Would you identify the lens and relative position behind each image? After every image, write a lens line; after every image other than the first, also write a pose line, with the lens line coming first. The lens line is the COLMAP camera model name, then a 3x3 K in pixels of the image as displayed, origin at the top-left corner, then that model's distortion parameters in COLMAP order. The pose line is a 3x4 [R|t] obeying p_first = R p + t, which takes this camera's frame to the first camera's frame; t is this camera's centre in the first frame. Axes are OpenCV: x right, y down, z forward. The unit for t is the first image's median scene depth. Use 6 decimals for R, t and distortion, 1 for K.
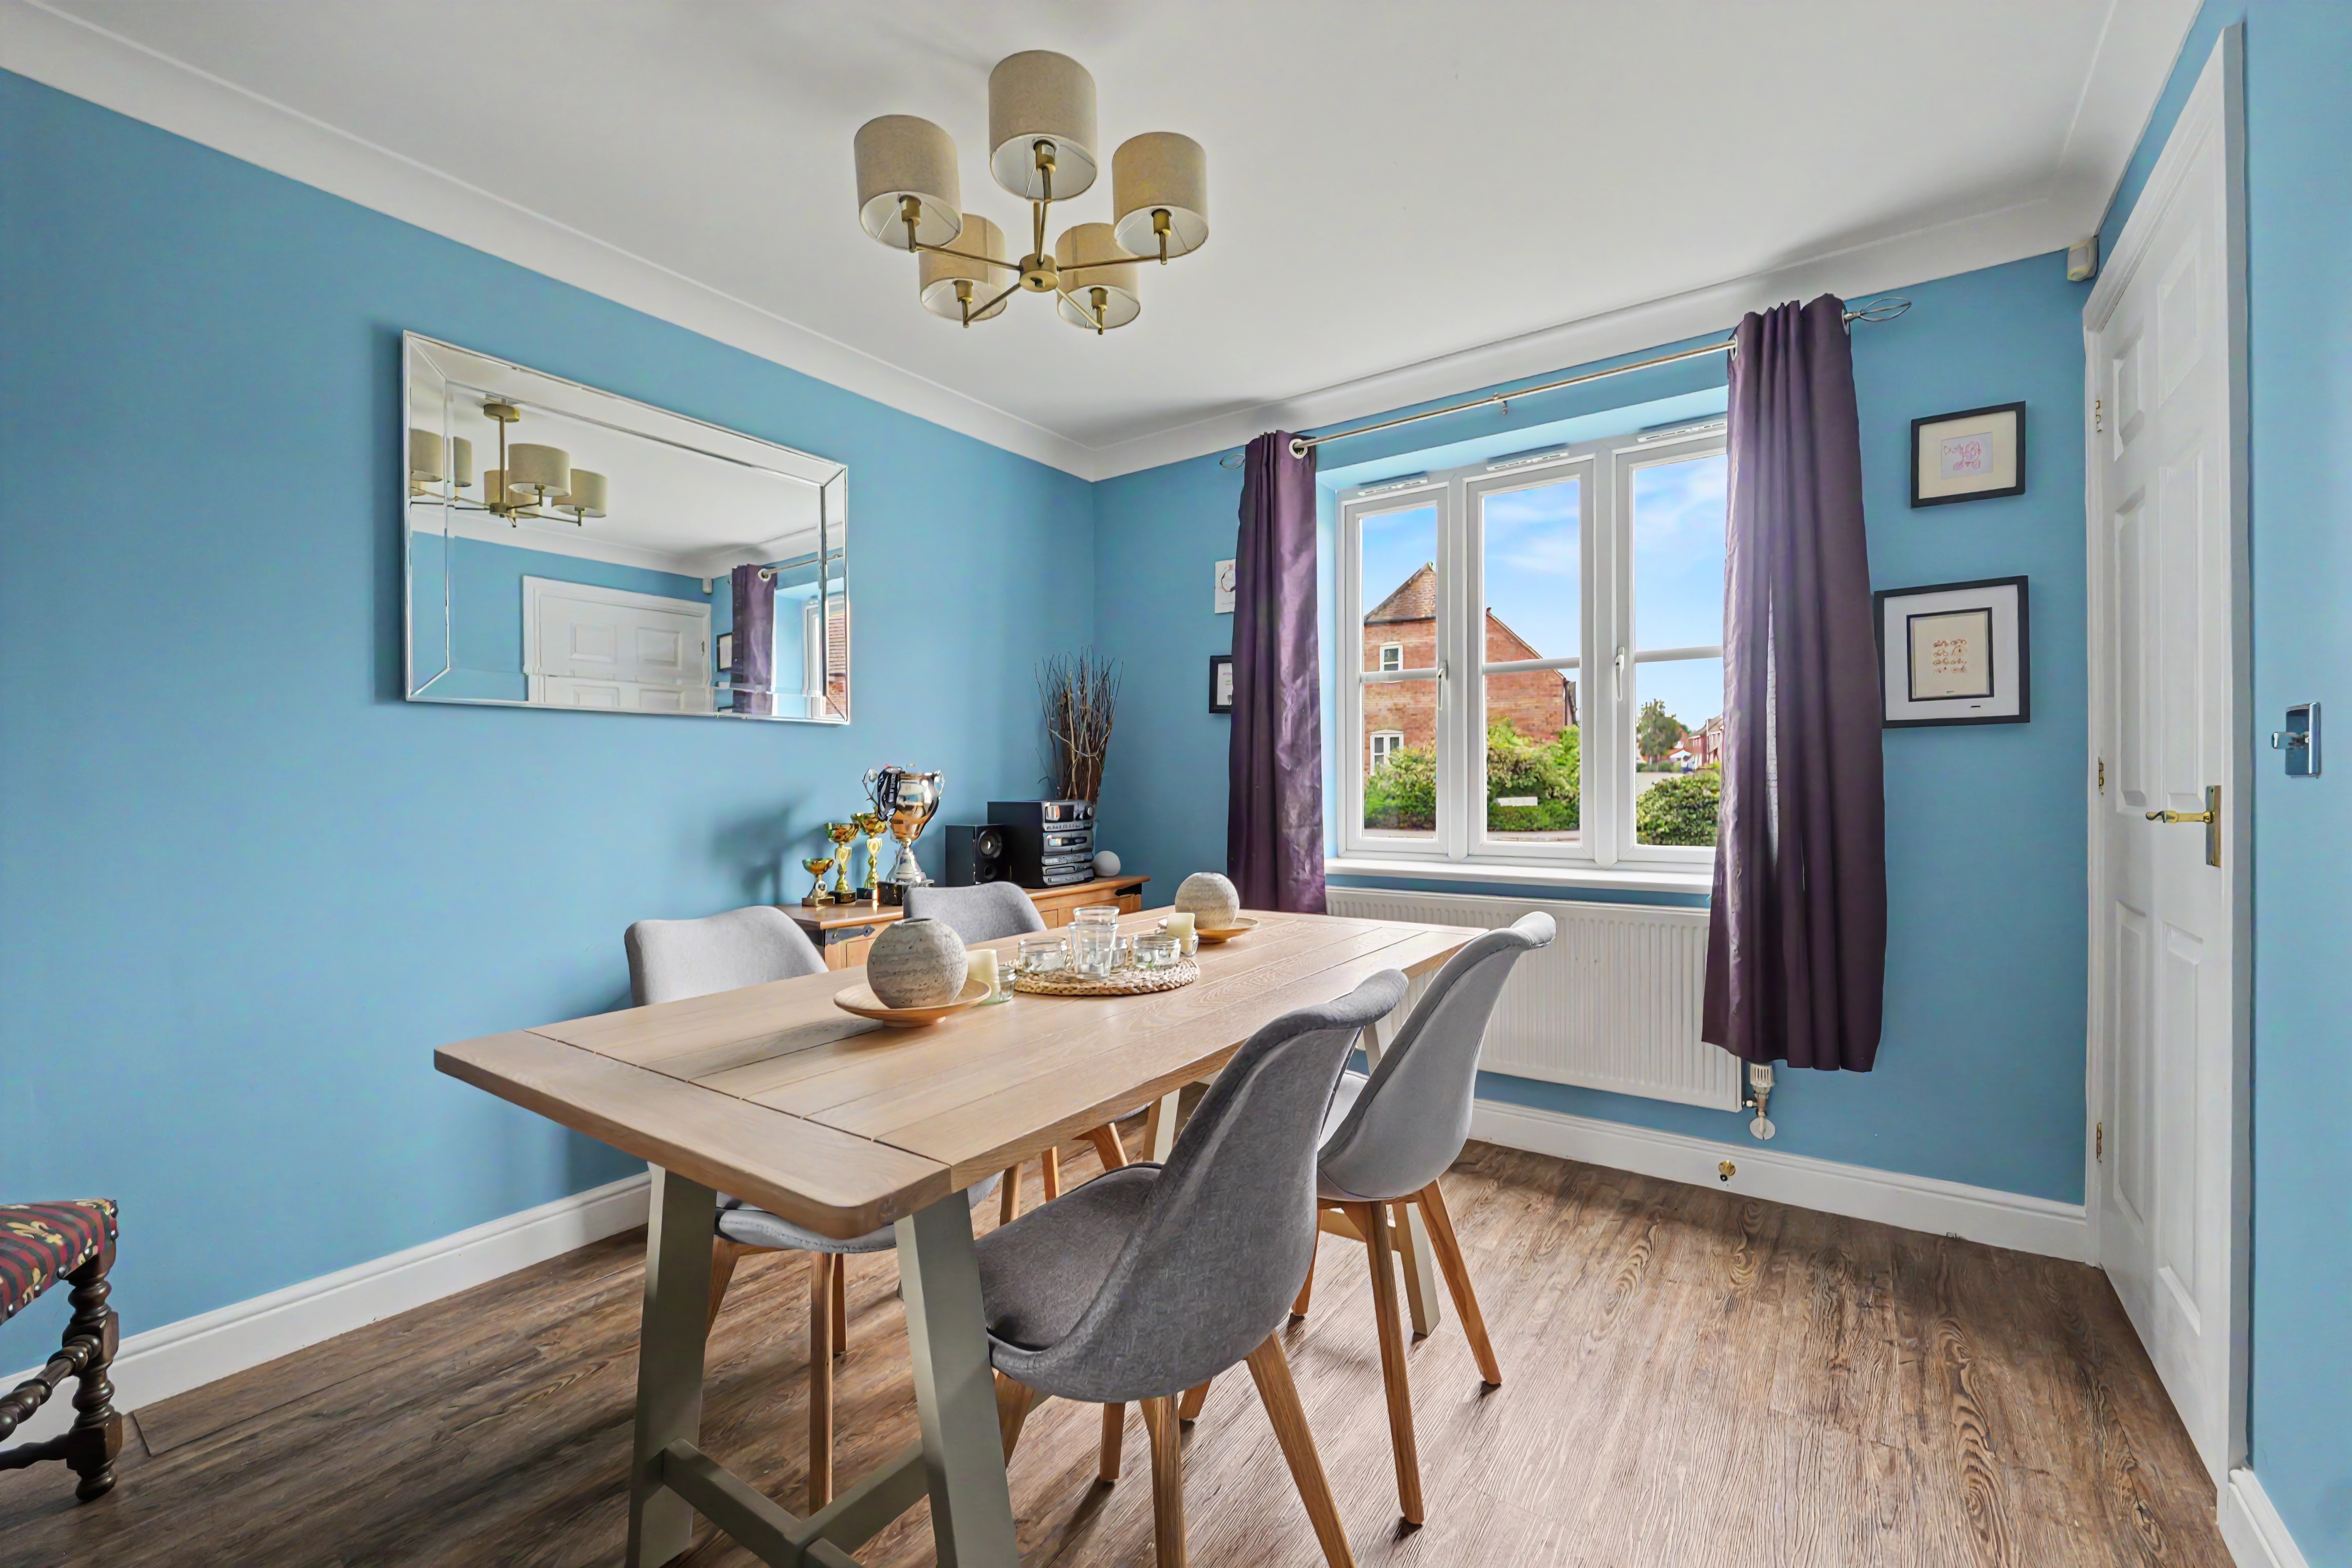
lens RADIAL K [[940.8, 0, 1177.4], [0, 940.8, 777.7], [0, 0, 1]] dist [-0.012462, 0.000495]
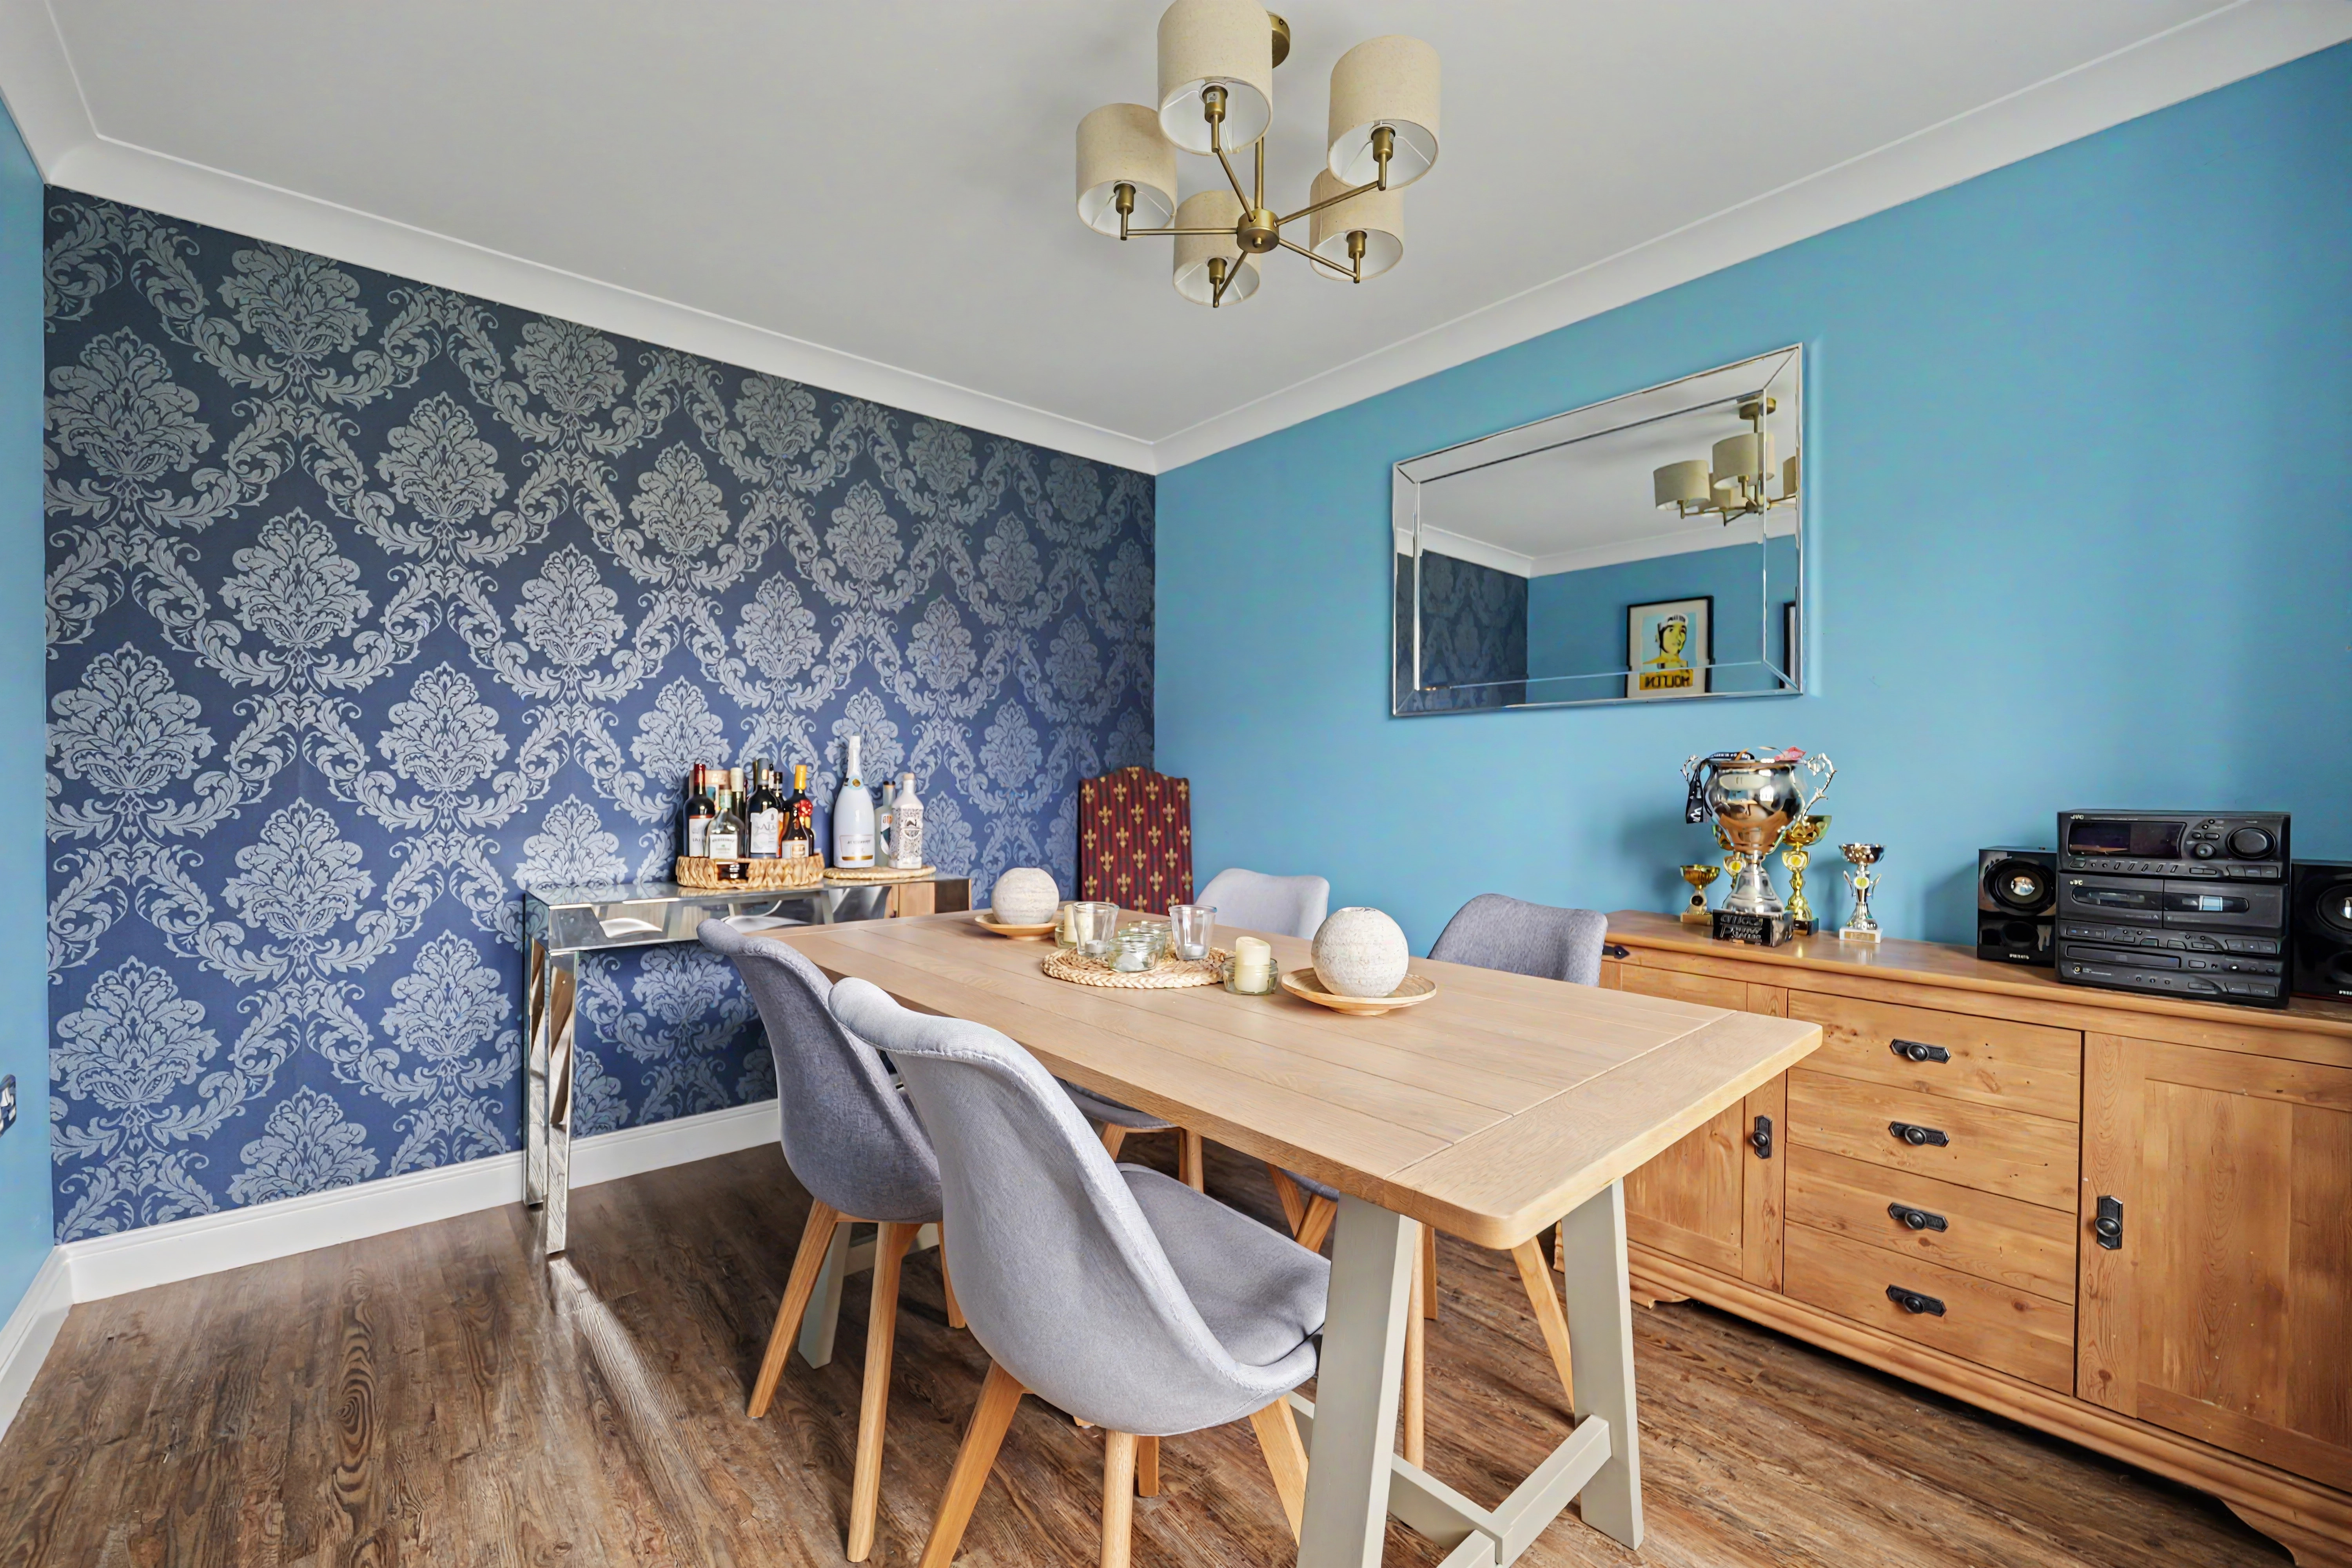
lens RADIAL K [[940.8, 0, 1174.5], [0, 940.8, 783.3], [0, 0, 1]] dist [-0.012462, 0.000495]
pose [[-0.237297, 0.001888, -0.971435, 0.514803], [-0.006623, 0.999972, 0.003562, 0.013481], [0.971415, 0.007279, -0.237277, 0.738050]]
